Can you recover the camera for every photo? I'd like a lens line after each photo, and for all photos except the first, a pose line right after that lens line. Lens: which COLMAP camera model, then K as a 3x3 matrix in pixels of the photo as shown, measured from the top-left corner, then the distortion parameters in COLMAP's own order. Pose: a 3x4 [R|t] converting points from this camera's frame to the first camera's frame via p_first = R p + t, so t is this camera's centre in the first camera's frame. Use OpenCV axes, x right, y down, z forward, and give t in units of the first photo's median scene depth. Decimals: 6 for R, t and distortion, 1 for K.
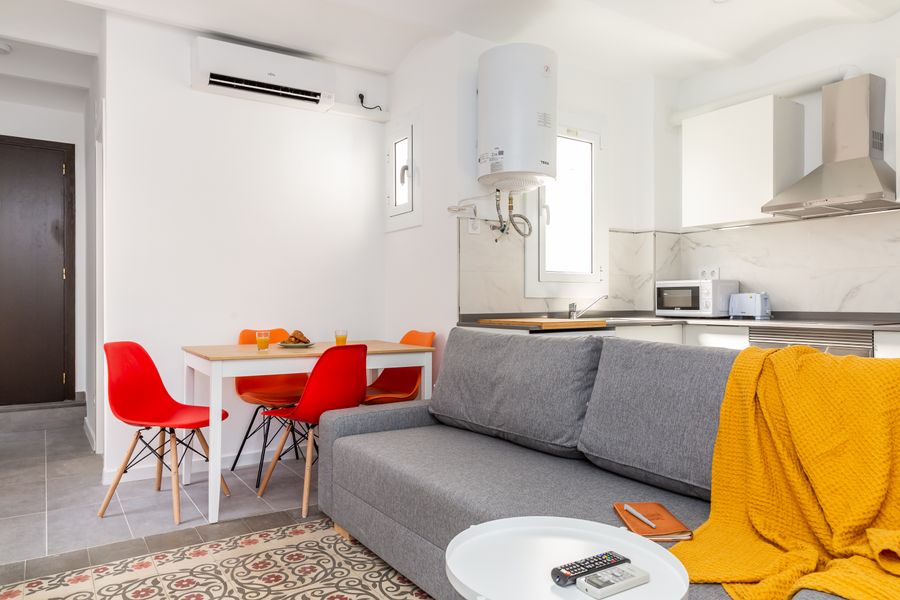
lens RADIAL K [[596.2, 0, 450.0], [0, 596.2, 300.0], [0, 0, 1]] dist [0.004855, 0.001848]
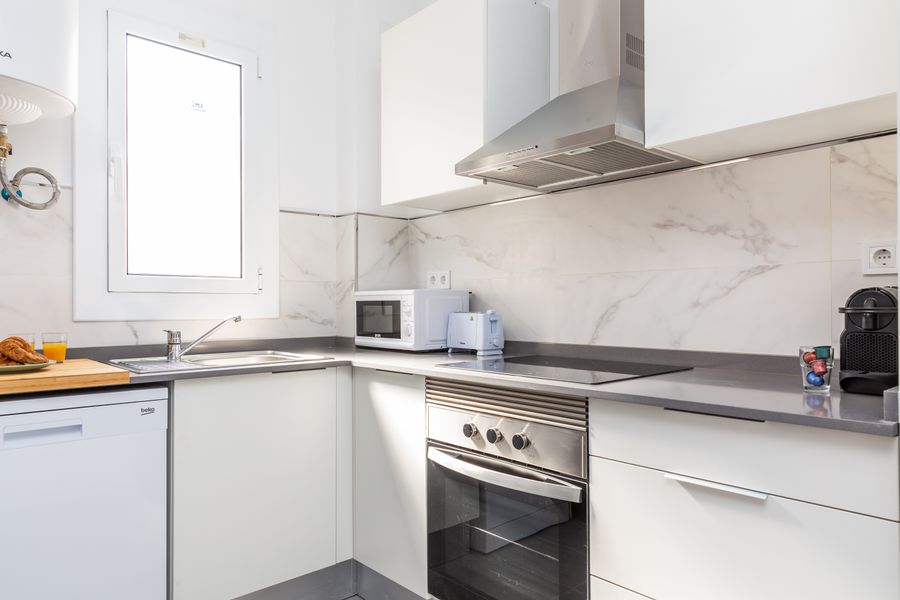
lens RADIAL K [[606.0, 0, 450.0], [0, 606.0, 300.0], [0, 0, 1]] dist [0.003694, 0.003042]
pose [[0.989209, 0.002578, 0.146487, 0.386994], [-0.001210, 0.999955, -0.009424, -0.017973], [-0.146505, 0.009145, 0.989168, 0.384067]]
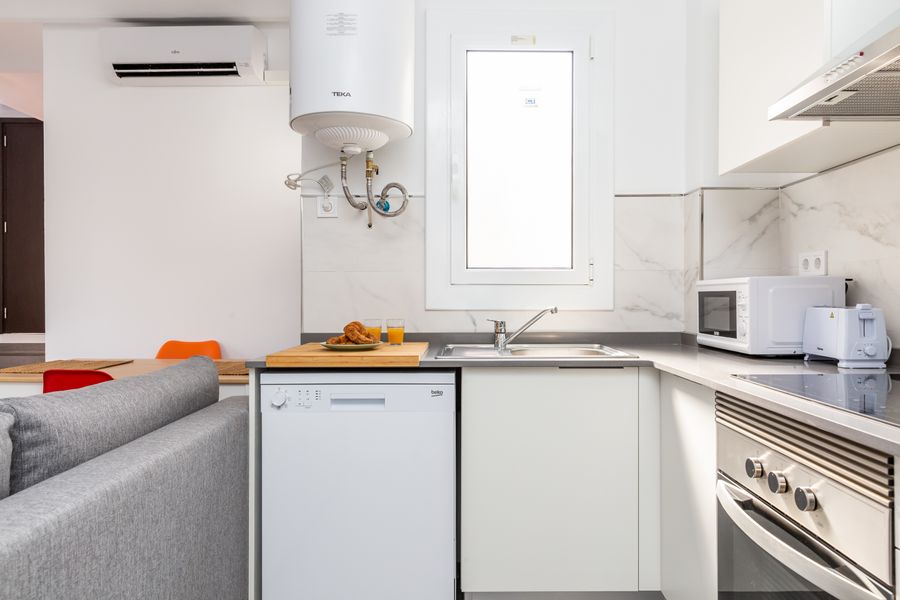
lens RADIAL K [[606.0, 0, 450.0], [0, 606.0, 300.0], [0, 0, 1]] dist [0.003694, 0.003042]
pose [[0.827285, 0.006477, -0.561746, 0.517254], [-0.002846, 0.999969, 0.007338, -0.018879], [0.561776, -0.004472, 0.827277, 0.462724]]
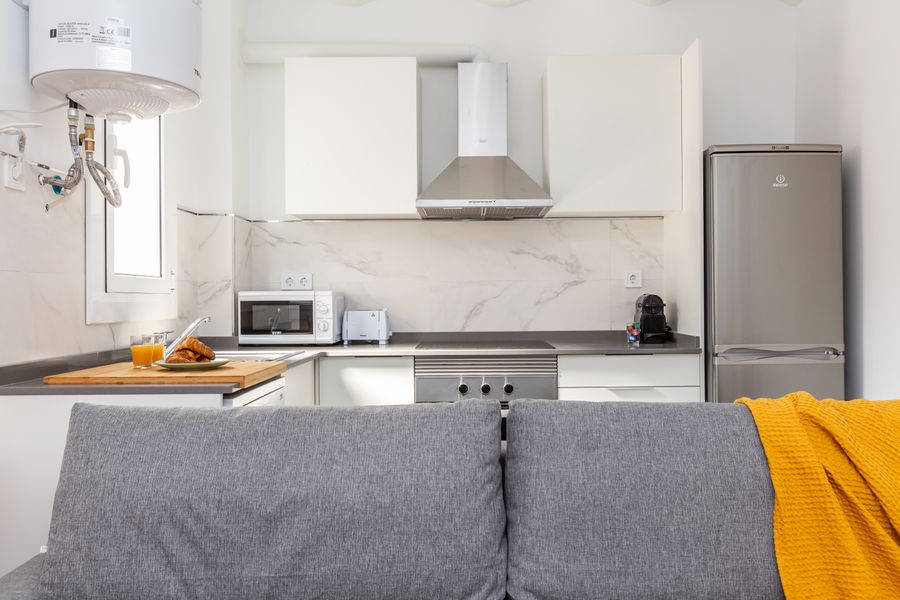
lens RADIAL K [[766.3, 0, 450.0], [0, 766.3, 300.0], [0, 0, 1]] dist [-0.001472, -0.000228]
pose [[0.555246, -0.001975, 0.831684, -0.248932], [0.003712, 0.999993, -0.000104, -0.023343], [-0.831678, 0.003145, 0.555249, 0.374376]]
